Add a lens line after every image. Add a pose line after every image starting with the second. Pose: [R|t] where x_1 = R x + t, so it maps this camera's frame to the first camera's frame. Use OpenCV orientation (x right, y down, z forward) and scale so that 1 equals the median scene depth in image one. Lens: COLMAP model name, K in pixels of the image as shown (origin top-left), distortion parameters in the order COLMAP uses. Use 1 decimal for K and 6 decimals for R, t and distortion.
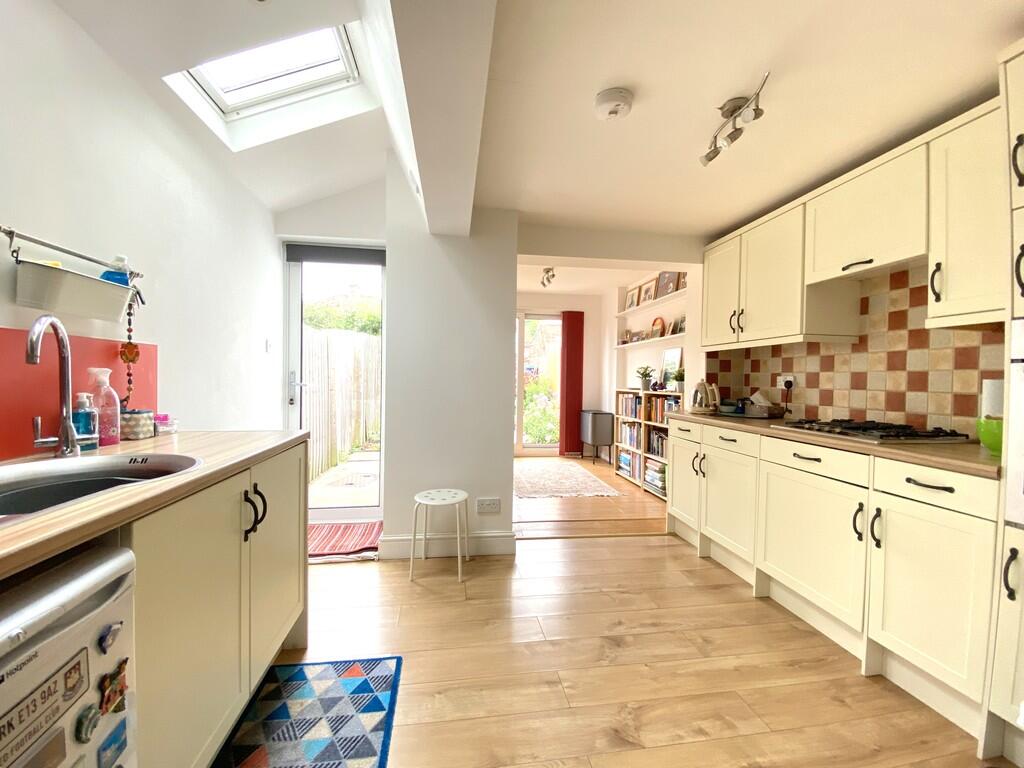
lens RADIAL K [[420.5, 0, 515.7], [0, 420.5, 387.6], [0, 0, 1]] dist [0.001542, -0.000112]
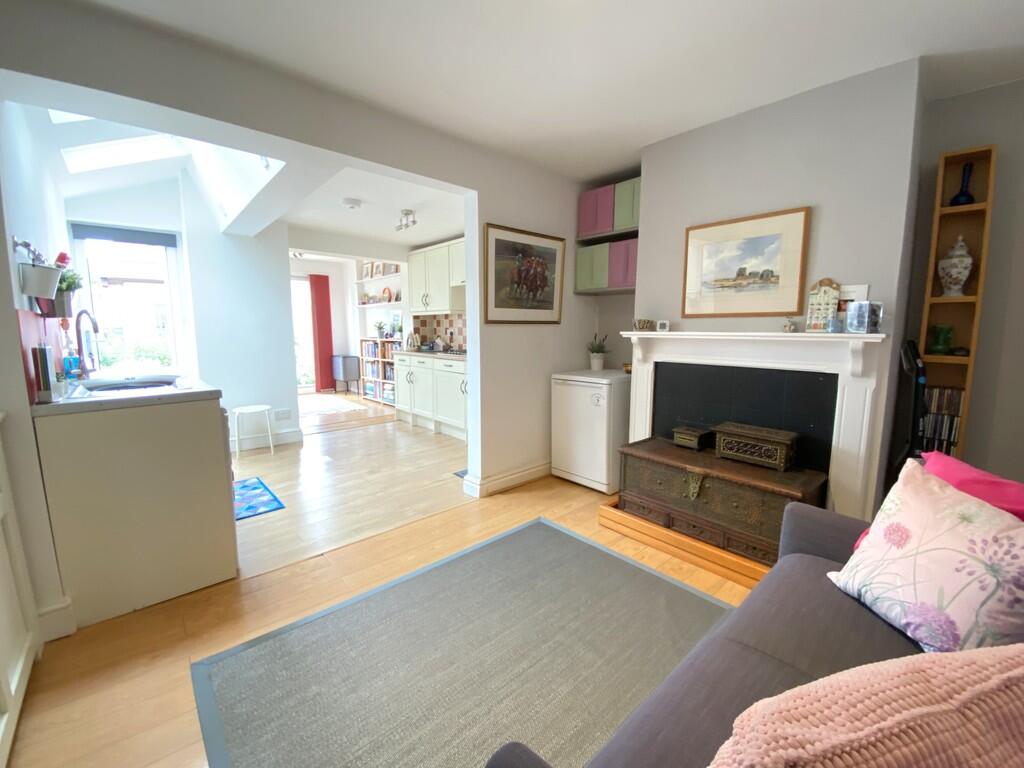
lens RADIAL K [[420.5, 0, 515.7], [0, 420.5, 387.6], [0, 0, 1]] dist [0.001542, -0.000112]
pose [[0.829555, -0.088208, 0.551415, -0.172562], [0.020563, 0.991601, 0.127688, -0.001767], [-0.558047, -0.094586, 0.824401, -0.675777]]
